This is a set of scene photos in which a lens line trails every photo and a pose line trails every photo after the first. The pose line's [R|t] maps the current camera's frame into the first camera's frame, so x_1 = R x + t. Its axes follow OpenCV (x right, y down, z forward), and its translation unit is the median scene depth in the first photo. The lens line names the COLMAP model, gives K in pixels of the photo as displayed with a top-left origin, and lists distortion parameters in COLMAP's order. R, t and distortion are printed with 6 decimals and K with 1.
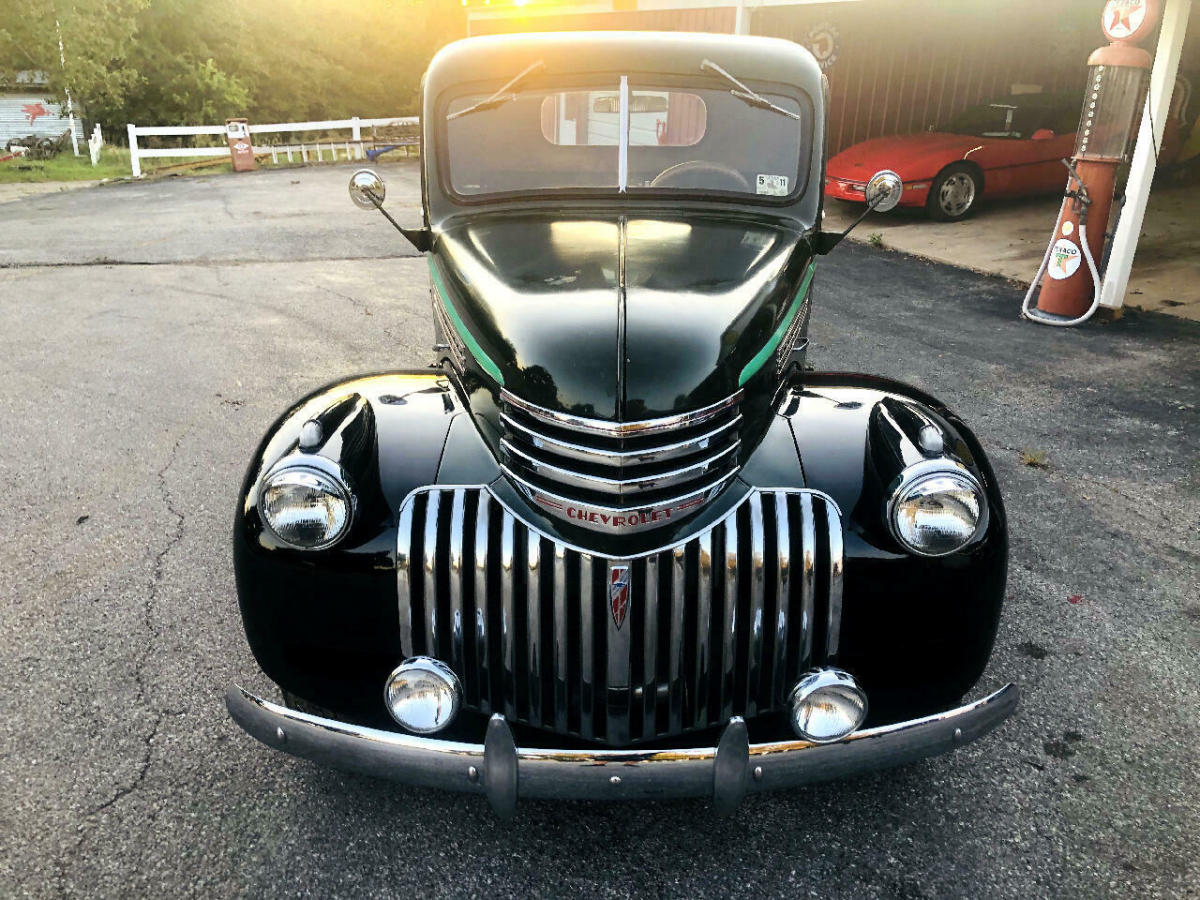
lens RADIAL K [[987.4, 0, 601.1], [0, 987.4, 449.1], [0, 0, 1]] dist [0.015600, -0.020660]
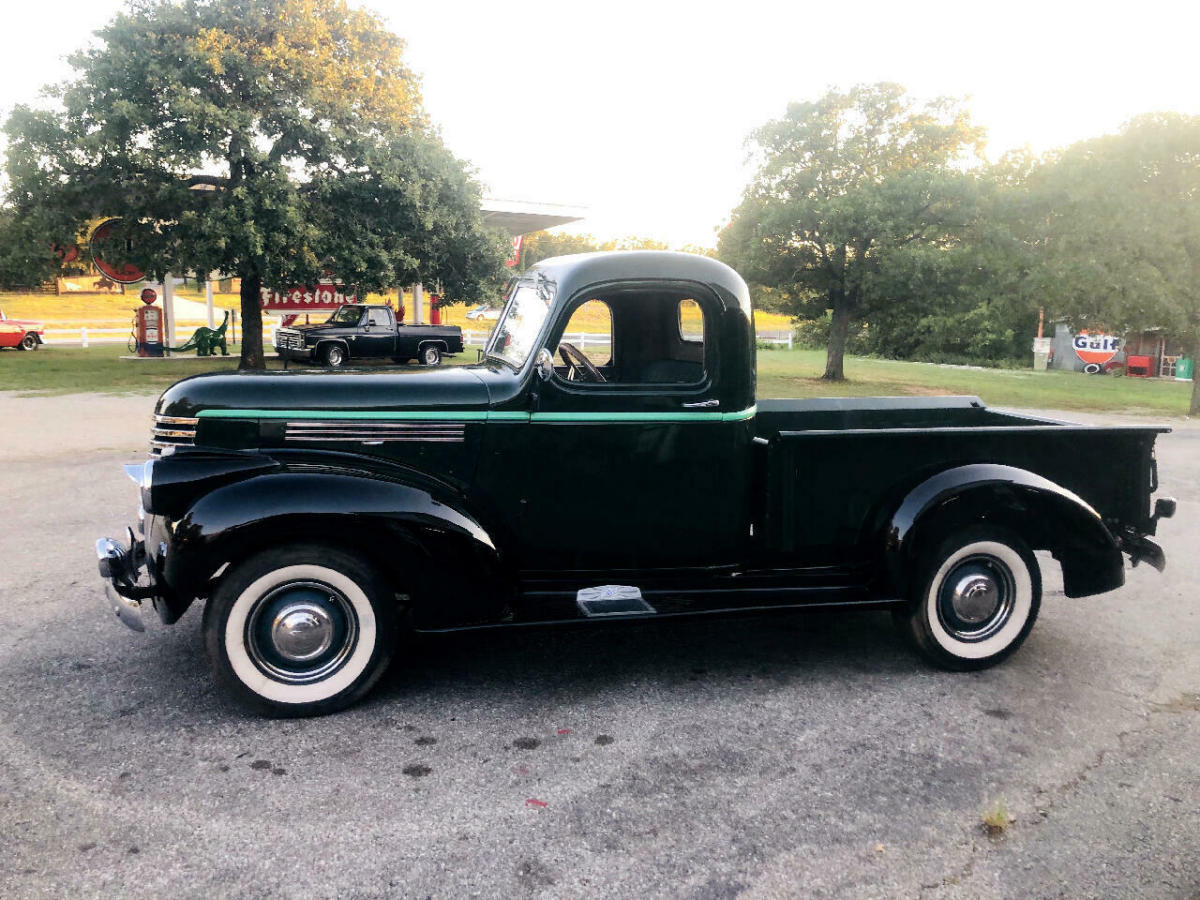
lens RADIAL K [[987.4, 0, 587.9], [0, 987.4, 448.4], [0, 0, 1]] dist [0.015600, -0.020660]
pose [[0.267782, 0.126294, -0.955166, 1.447956], [-0.353020, 0.935290, 0.024697, -0.211044], [0.896476, 0.330579, 0.295038, 0.727137]]
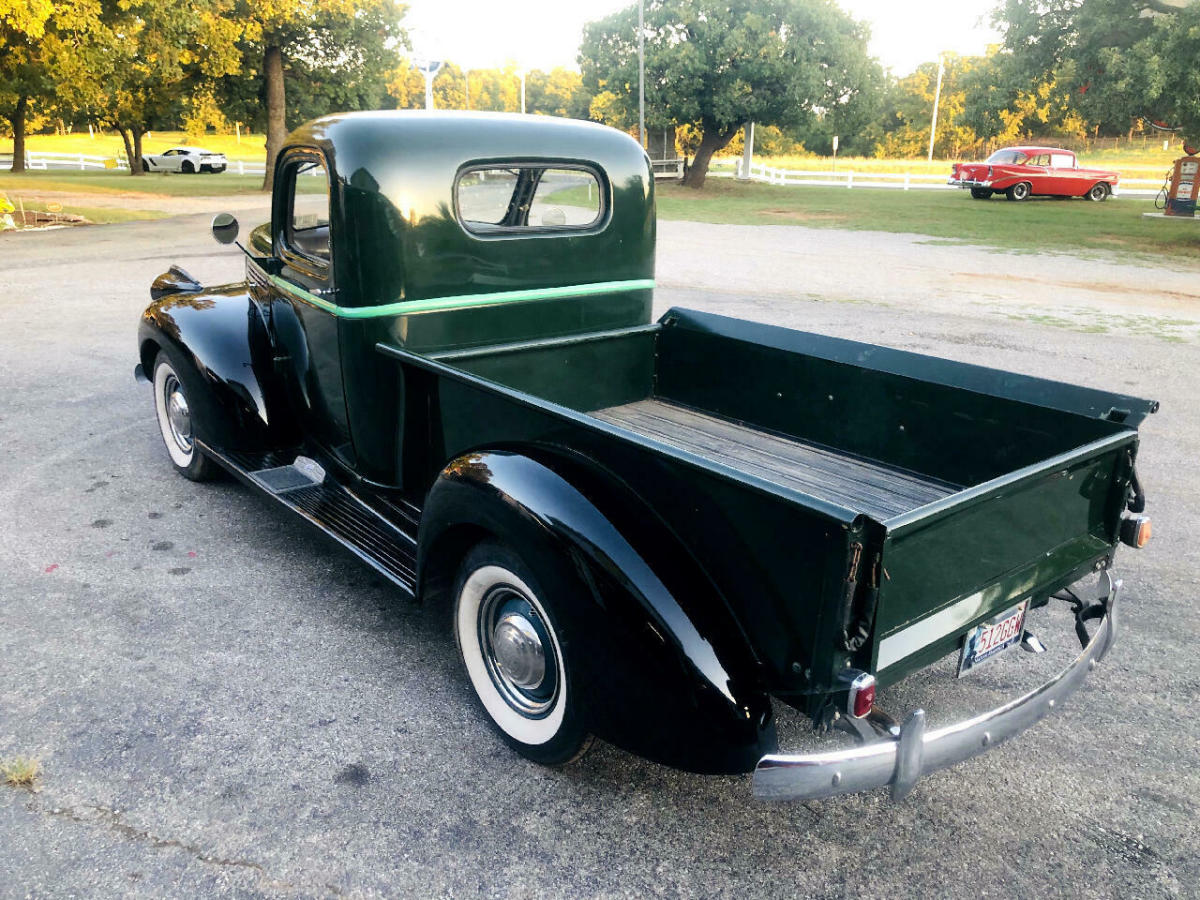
lens RADIAL K [[987.4, 0, 601.8], [0, 987.4, 468.5], [0, 0, 1]] dist [0.015600, -0.020660]
pose [[-0.746147, 0.185765, -0.639340, 0.789996], [-0.271673, 0.791751, 0.547106, -0.825960], [0.607831, 0.581913, -0.540295, 2.137060]]
